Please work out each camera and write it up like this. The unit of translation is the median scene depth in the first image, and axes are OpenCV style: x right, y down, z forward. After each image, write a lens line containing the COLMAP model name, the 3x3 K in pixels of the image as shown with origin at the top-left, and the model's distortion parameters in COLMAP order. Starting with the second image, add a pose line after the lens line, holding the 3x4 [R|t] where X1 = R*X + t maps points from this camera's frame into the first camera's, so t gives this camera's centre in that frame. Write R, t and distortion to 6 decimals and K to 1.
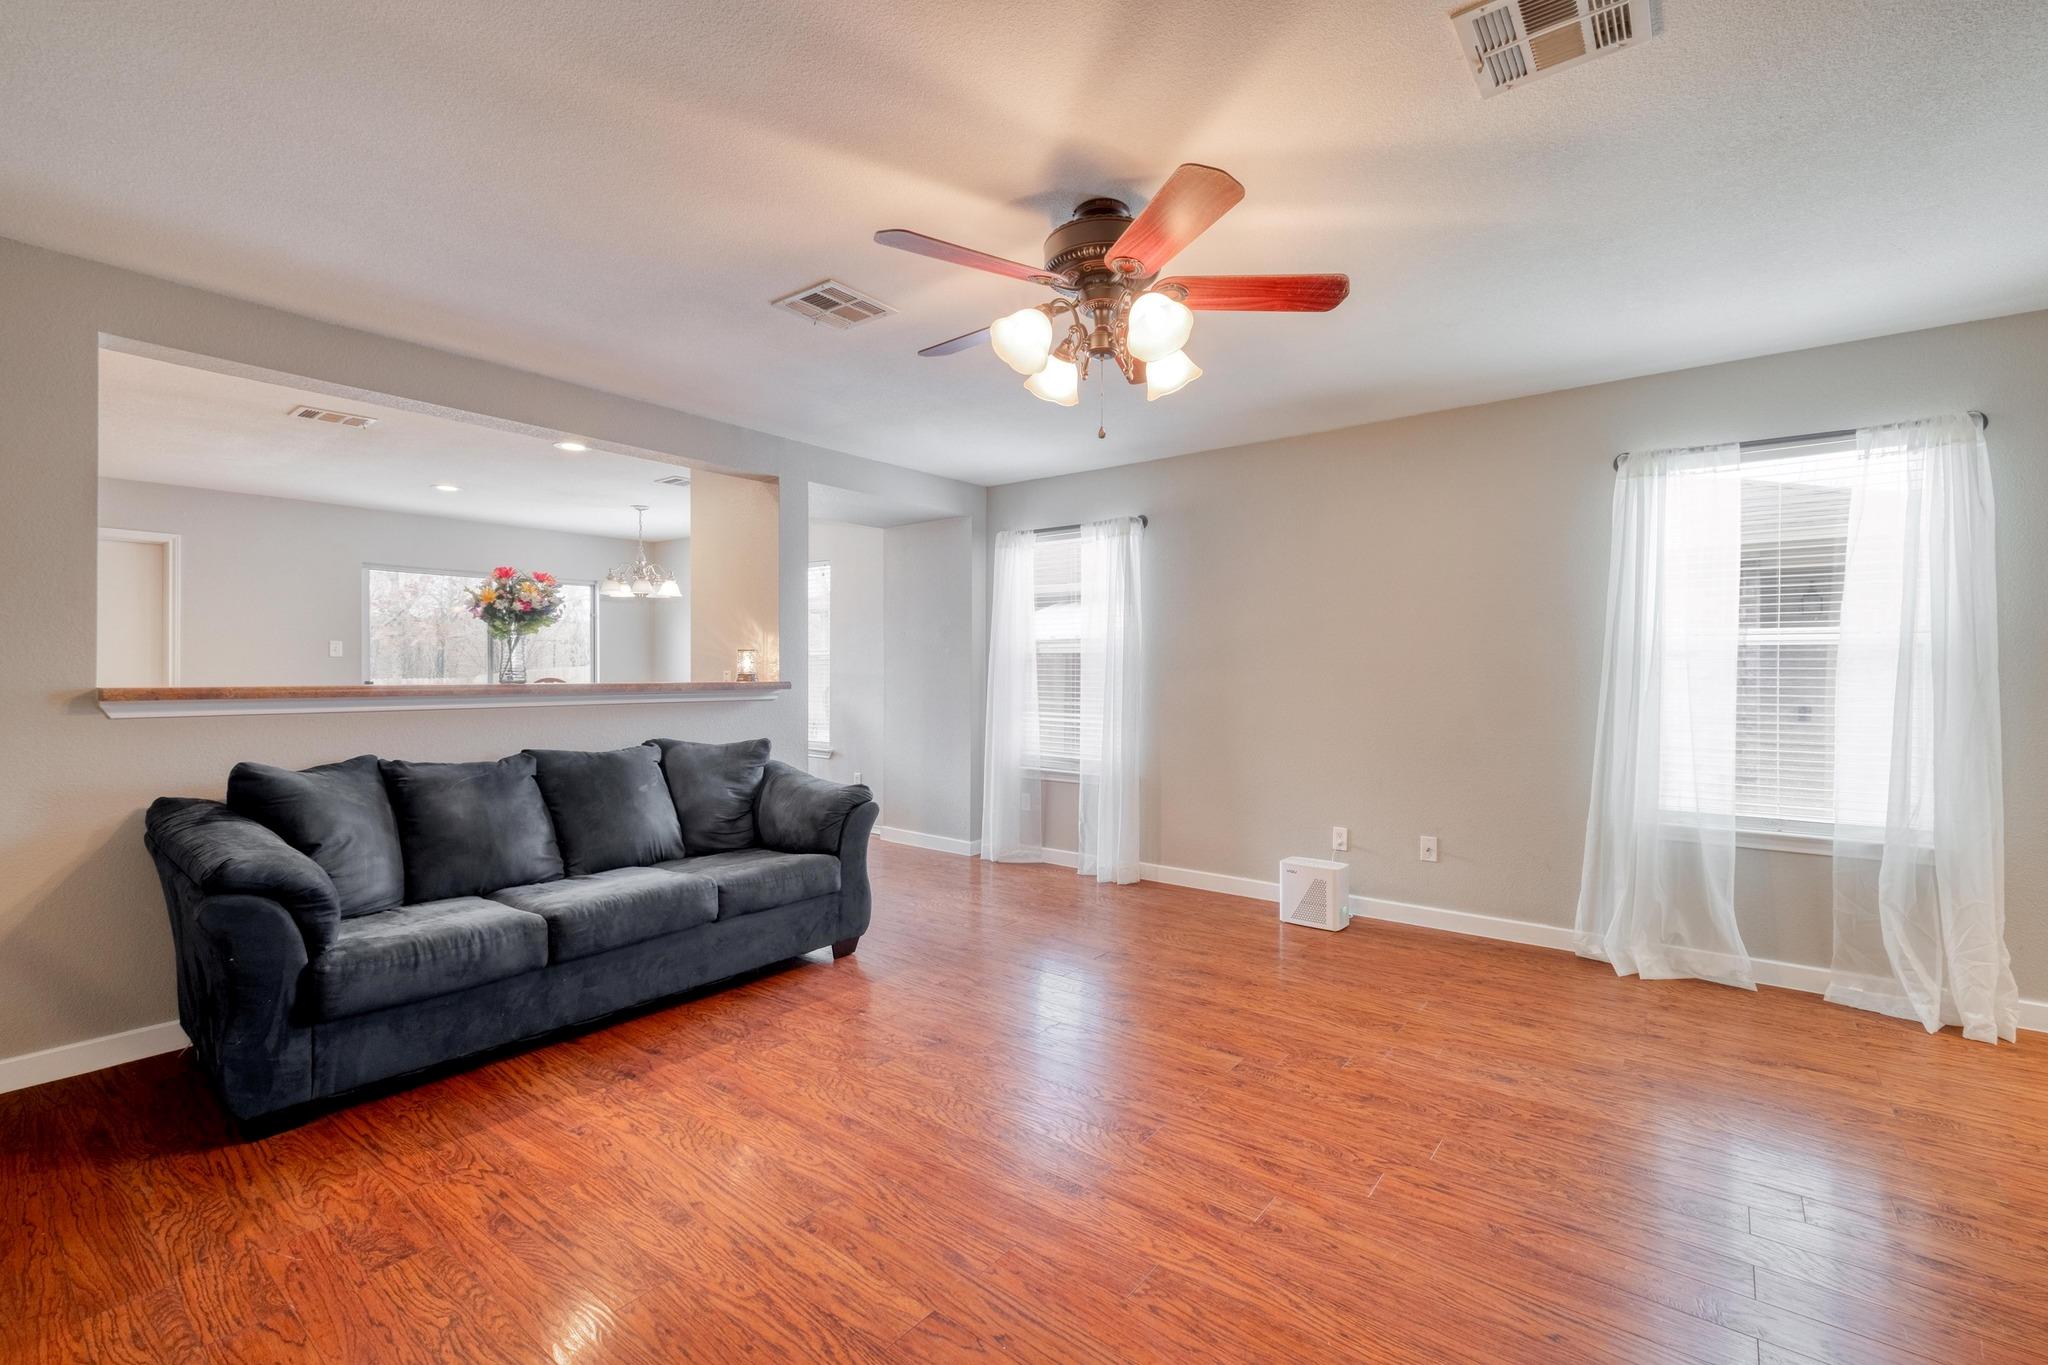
lens RADIAL K [[880.8, 0, 1015.7], [0, 880.8, 674.4], [0, 0, 1]] dist [0.007665, -0.005056]
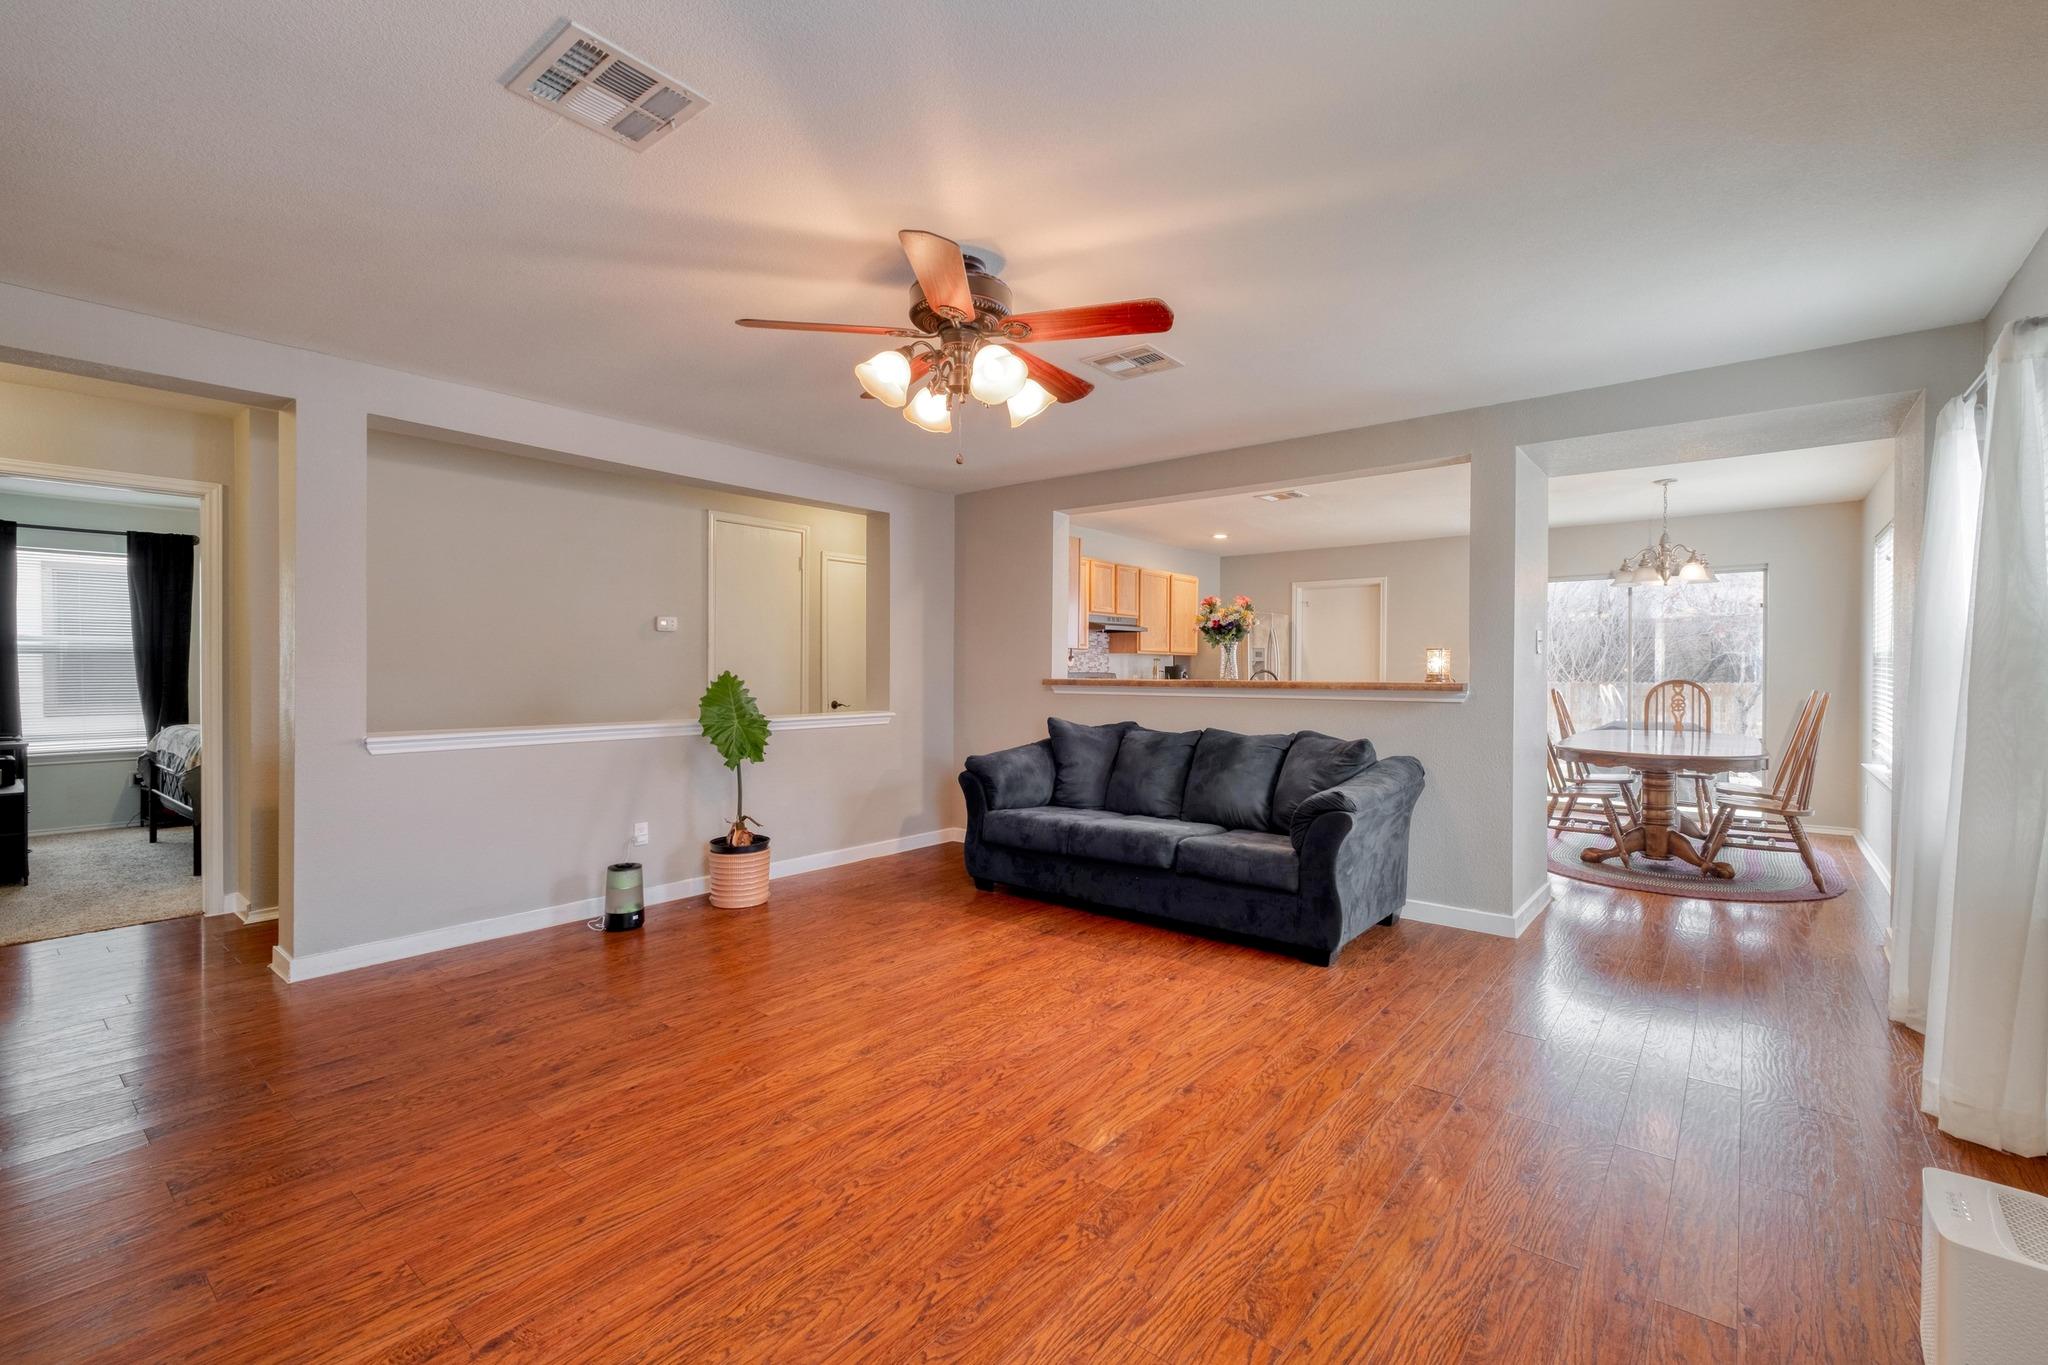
lens RADIAL K [[880.8, 0, 1038.6], [0, 880.8, 677.4], [0, 0, 1]] dist [0.007665, -0.005056]
pose [[-0.002583, 0.006957, -0.999972, 1.012564], [-0.006371, 0.999955, 0.006974, -0.002099], [0.999976, 0.006389, -0.002538, 0.907638]]
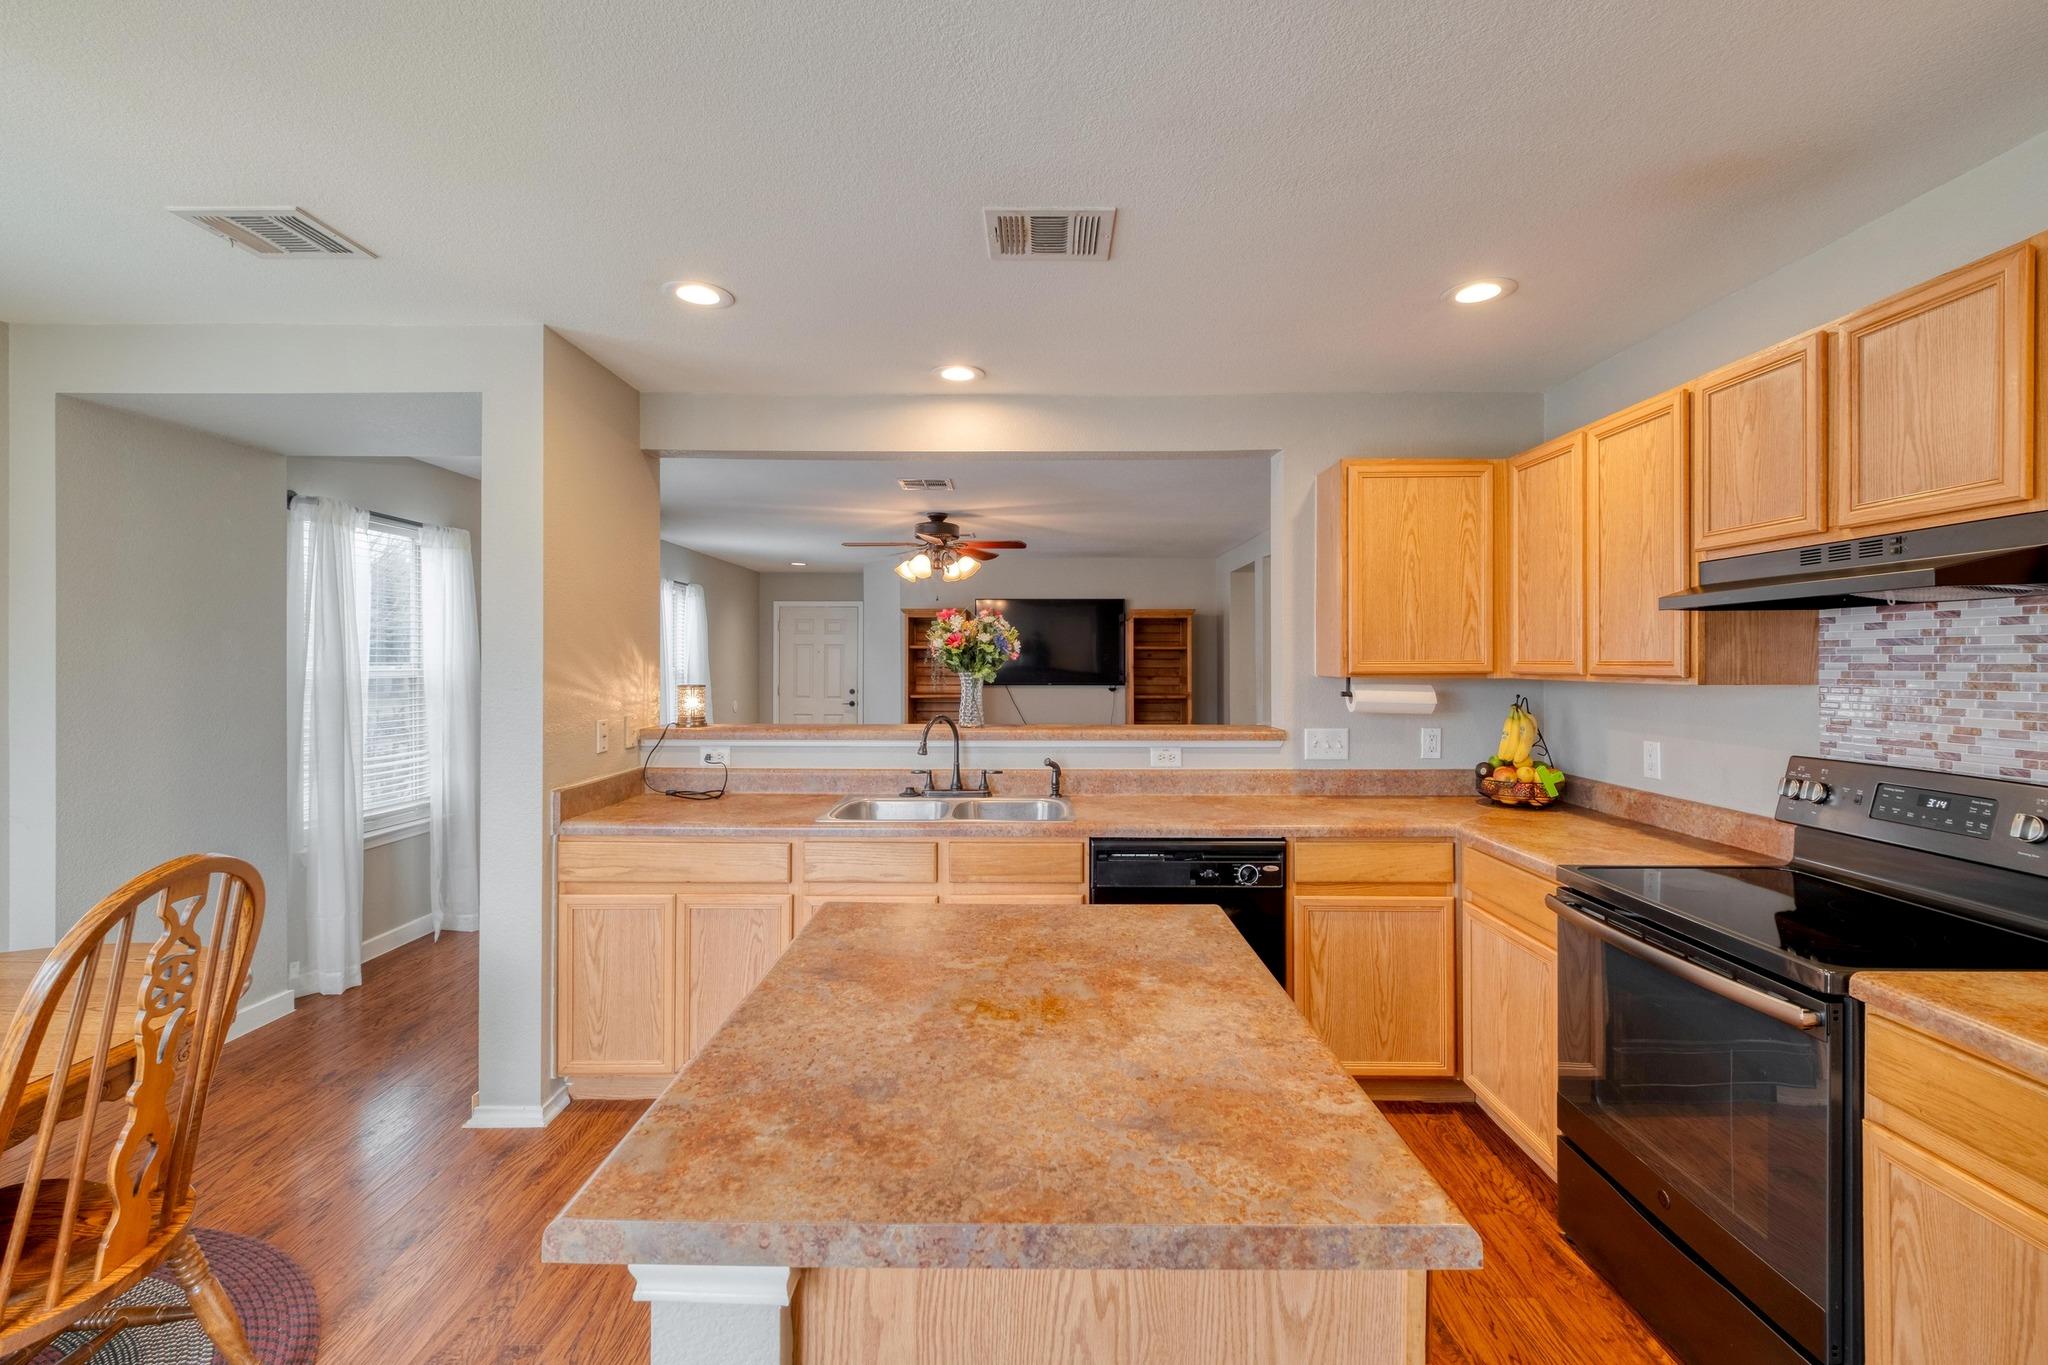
lens RADIAL K [[880.8, 0, 1029.5], [0, 880.8, 660.6], [0, 0, 1]] dist [0.007665, -0.005056]
pose [[-0.625849, -0.002628, 0.779940, -1.731940], [-0.000728, 0.999996, 0.002785, -0.081521], [-0.779944, 0.001175, -0.625849, 1.991629]]
